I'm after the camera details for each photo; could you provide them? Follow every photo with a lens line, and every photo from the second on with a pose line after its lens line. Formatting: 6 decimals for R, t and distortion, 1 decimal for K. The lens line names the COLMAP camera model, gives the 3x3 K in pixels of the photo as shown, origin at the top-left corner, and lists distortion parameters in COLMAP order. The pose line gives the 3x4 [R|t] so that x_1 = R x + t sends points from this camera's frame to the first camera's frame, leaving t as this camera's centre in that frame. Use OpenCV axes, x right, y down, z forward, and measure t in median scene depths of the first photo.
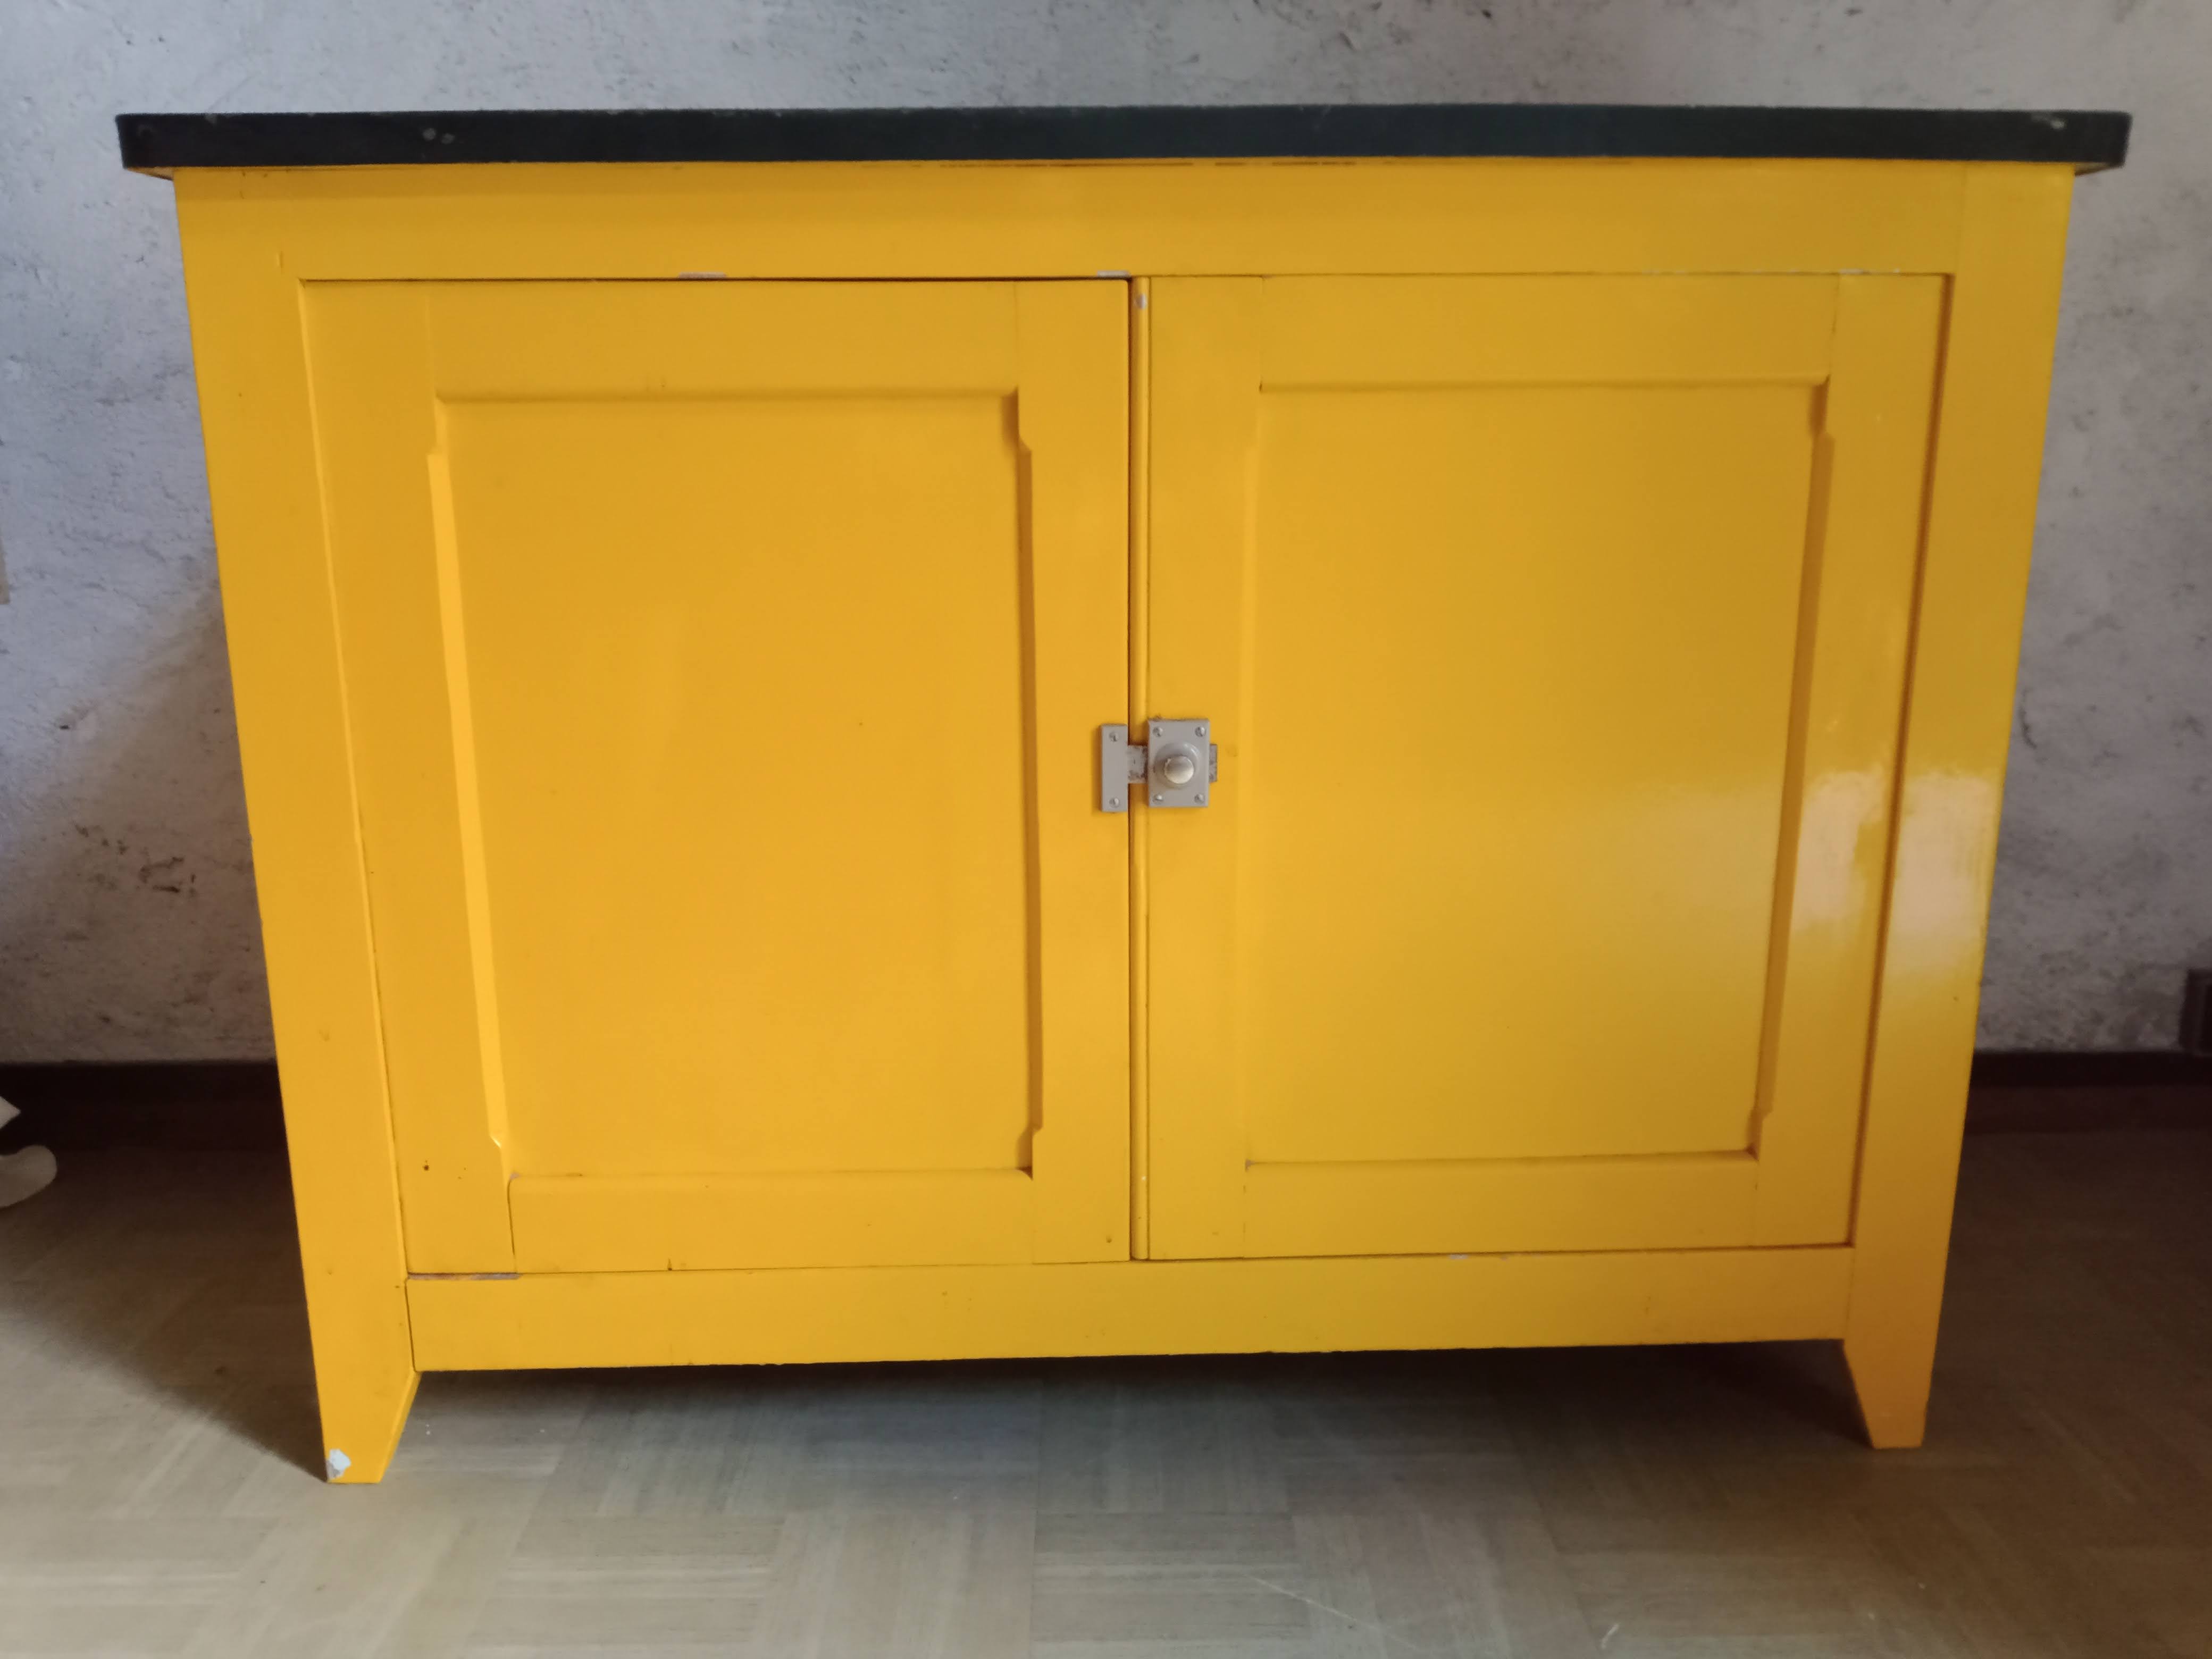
lens RADIAL K [[1702.4, 0, 1102.6], [0, 1702.4, 821.9], [0, 0, 1]] dist [0.008498, -0.010026]
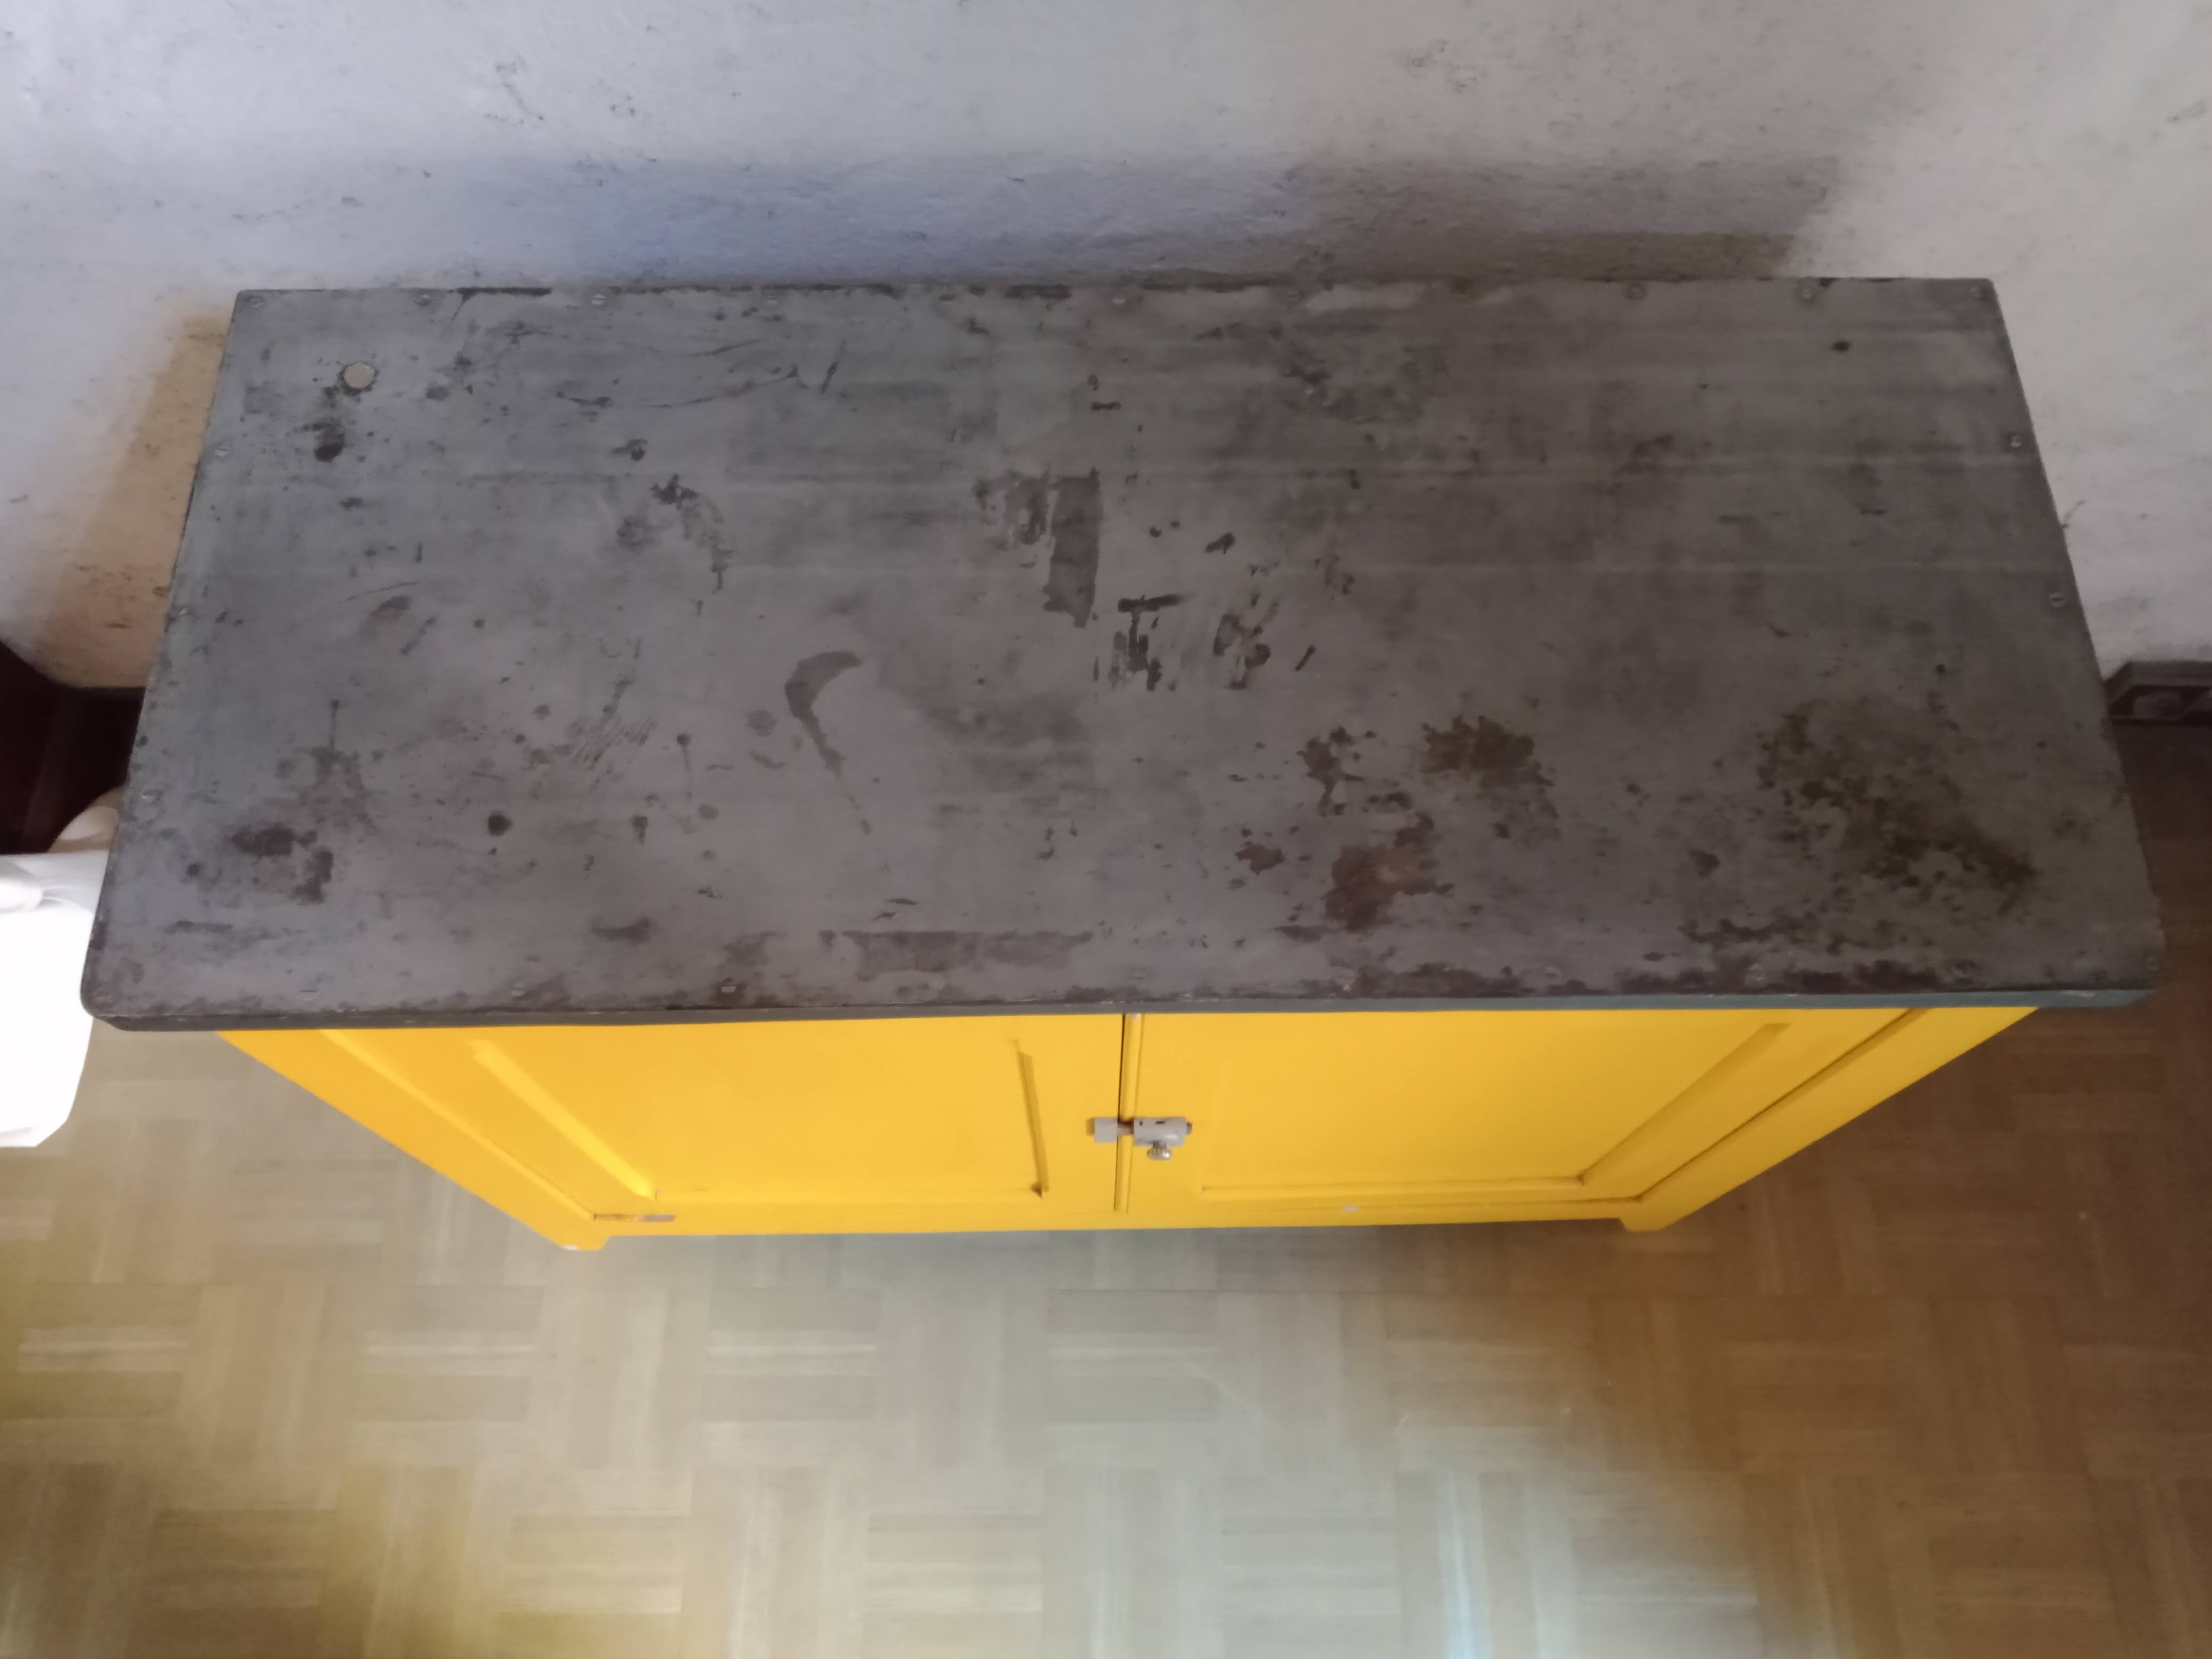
lens RADIAL K [[1702.4, 0, 1107.9], [0, 1702.4, 833.4], [0, 0, 1]] dist [0.008498, -0.010026]
pose [[0.999861, 0.015208, 0.006841, -0.002069], [-0.014677, 0.607828, 0.793933, -1.043896], [0.007915, -0.793923, 0.607966, 0.407517]]
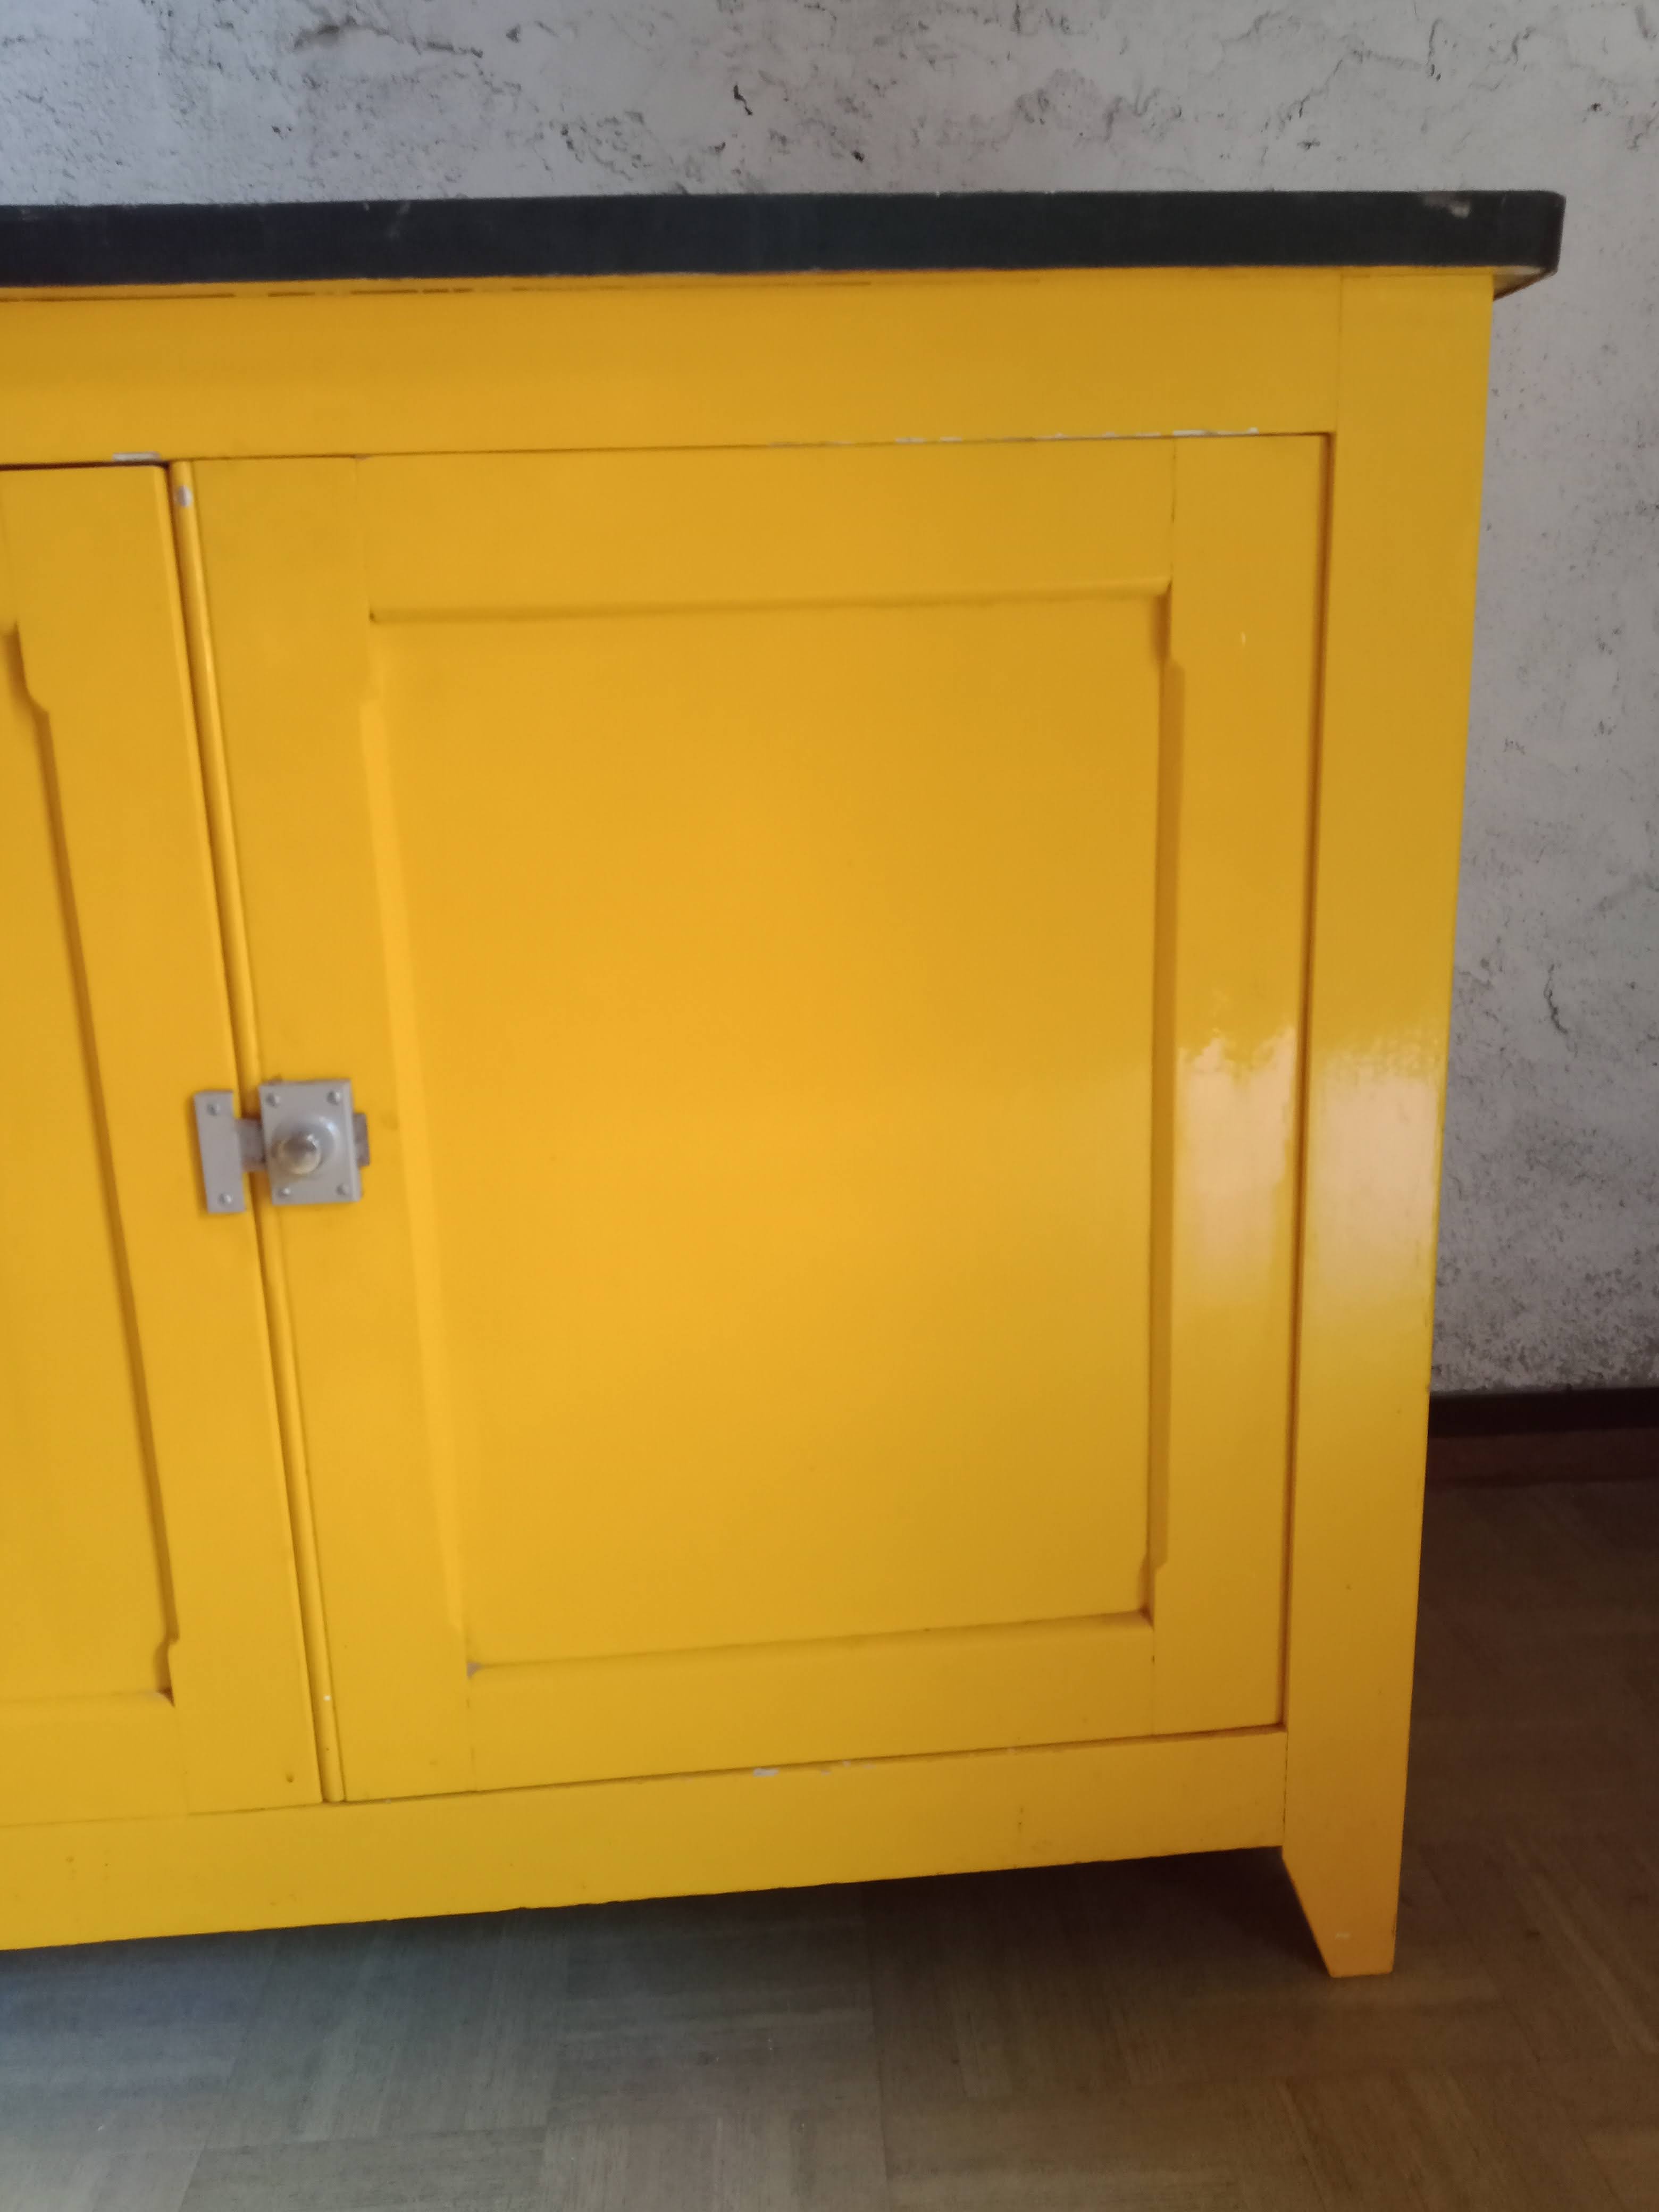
lens RADIAL K [[1702.4, 0, 826.4], [0, 1702.4, 1101.5], [0, 0, 1]] dist [0.008498, -0.010026]
pose [[0.998678, -0.035470, 0.037210, 0.222169], [0.035025, 0.999308, 0.012542, -0.049906], [-0.037629, -0.011222, 0.999229, 0.254699]]
